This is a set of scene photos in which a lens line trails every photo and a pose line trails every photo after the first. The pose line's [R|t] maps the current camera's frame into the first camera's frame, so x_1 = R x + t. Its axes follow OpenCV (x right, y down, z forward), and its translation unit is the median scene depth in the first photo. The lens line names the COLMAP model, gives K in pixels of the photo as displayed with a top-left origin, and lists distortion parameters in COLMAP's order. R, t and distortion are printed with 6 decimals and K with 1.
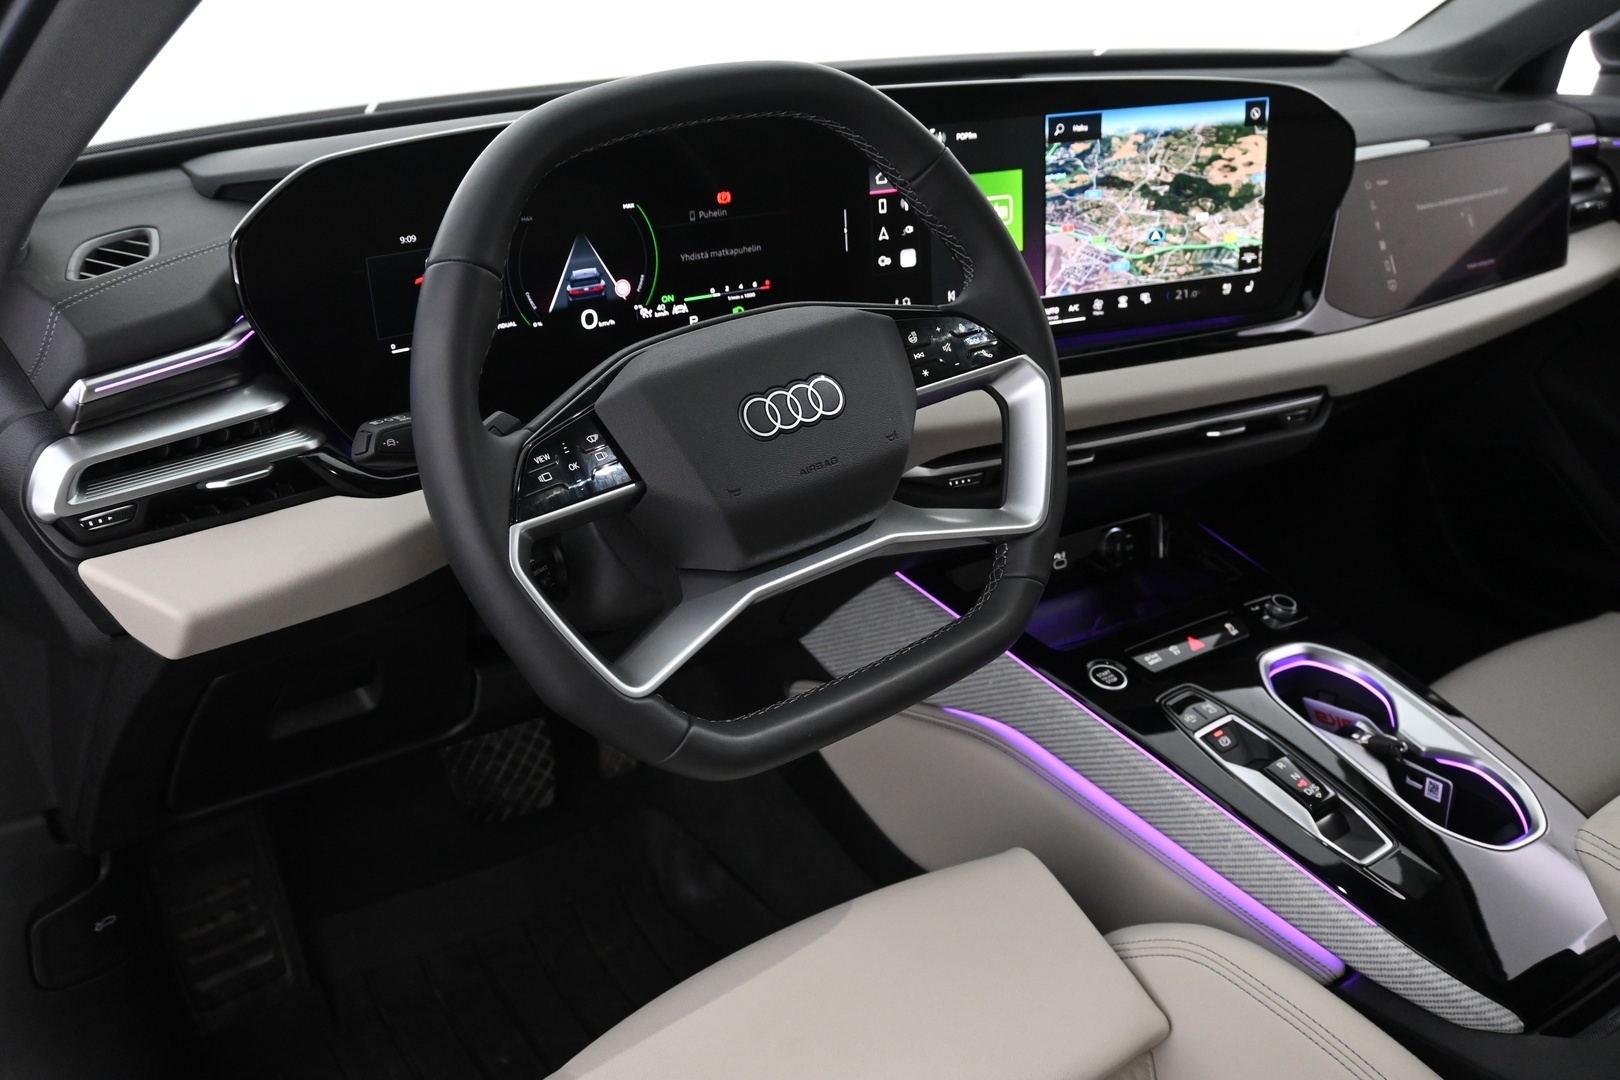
lens RADIAL K [[1493.5, 0, 810.3], [0, 1493.5, 539.7], [0, 0, 1]] dist [0.000011, 0.000000]
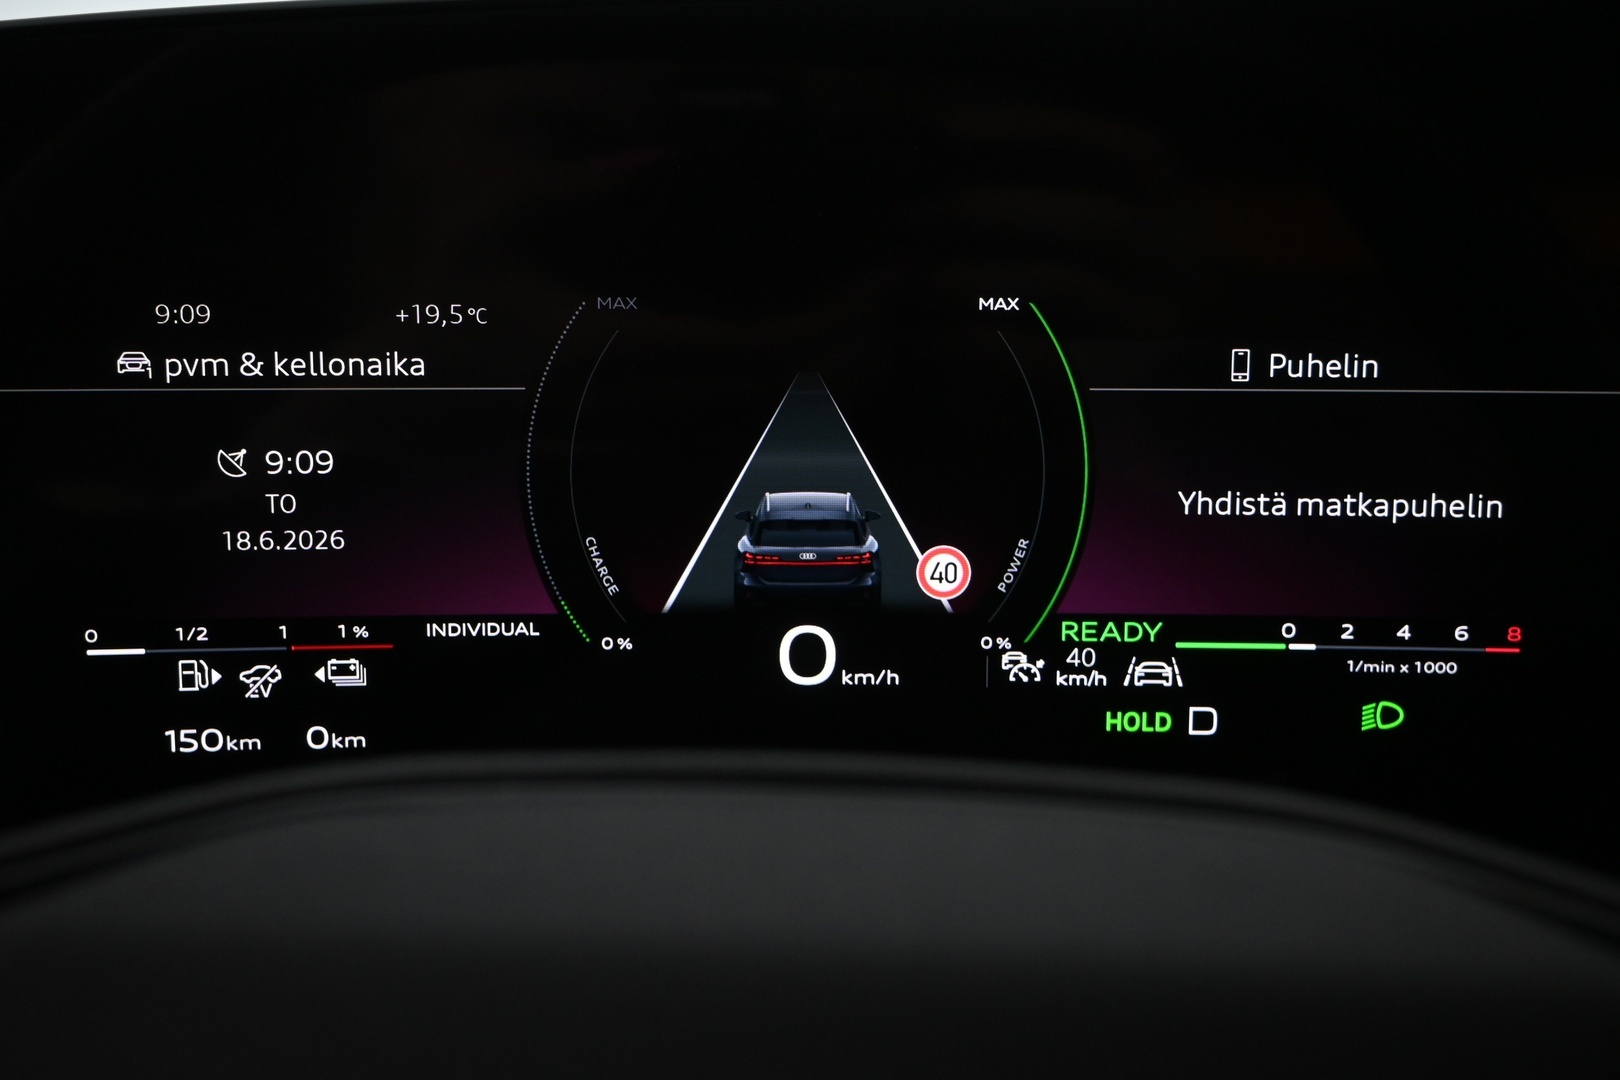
lens RADIAL K [[1913.8, 0, 810.0], [0, 1913.8, 540.7], [0, 0, 1]] dist [-0.009654, 0.000000]
pose [[0.809369, 0.139499, -0.570493, 0.069265], [-0.232518, 0.968121, -0.093149, -0.132851], [0.539312, 0.208042, 0.816003, 0.673370]]
